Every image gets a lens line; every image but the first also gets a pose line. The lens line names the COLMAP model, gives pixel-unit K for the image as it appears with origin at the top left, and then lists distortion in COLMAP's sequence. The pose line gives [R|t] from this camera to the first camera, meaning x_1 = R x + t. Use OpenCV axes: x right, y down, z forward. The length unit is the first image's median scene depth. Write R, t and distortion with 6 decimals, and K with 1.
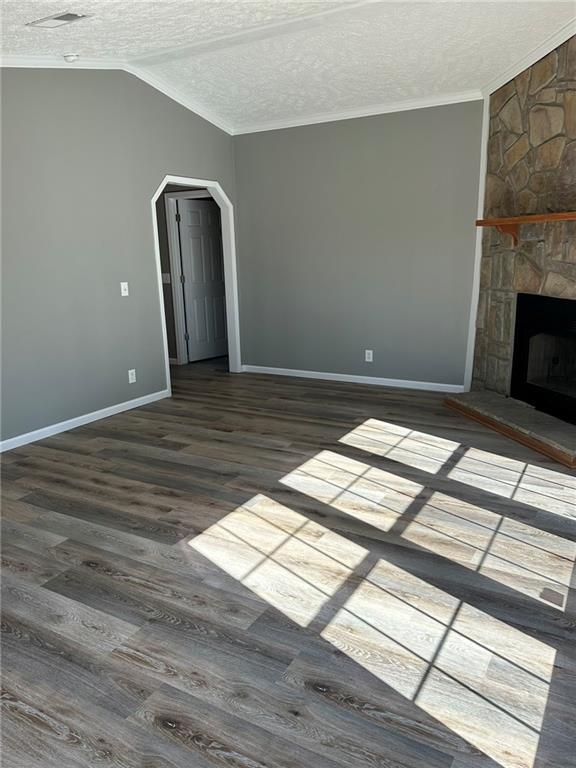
lens RADIAL K [[593.4, 0, 270.7], [0, 593.4, 374.4], [0, 0, 1]] dist [0.076226, -0.074179]
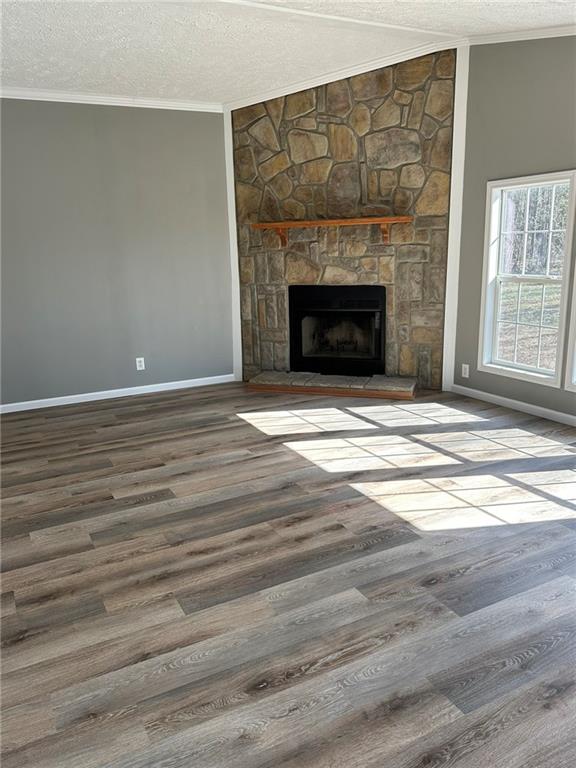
lens RADIAL K [[593.4, 0, 273.6], [0, 593.4, 395.3], [0, 0, 1]] dist [0.076226, -0.074179]
pose [[0.522272, -0.205032, 0.827764, -0.723659], [0.197147, 0.973401, 0.116716, -0.073052], [-0.829678, 0.102234, 0.548802, 0.433574]]
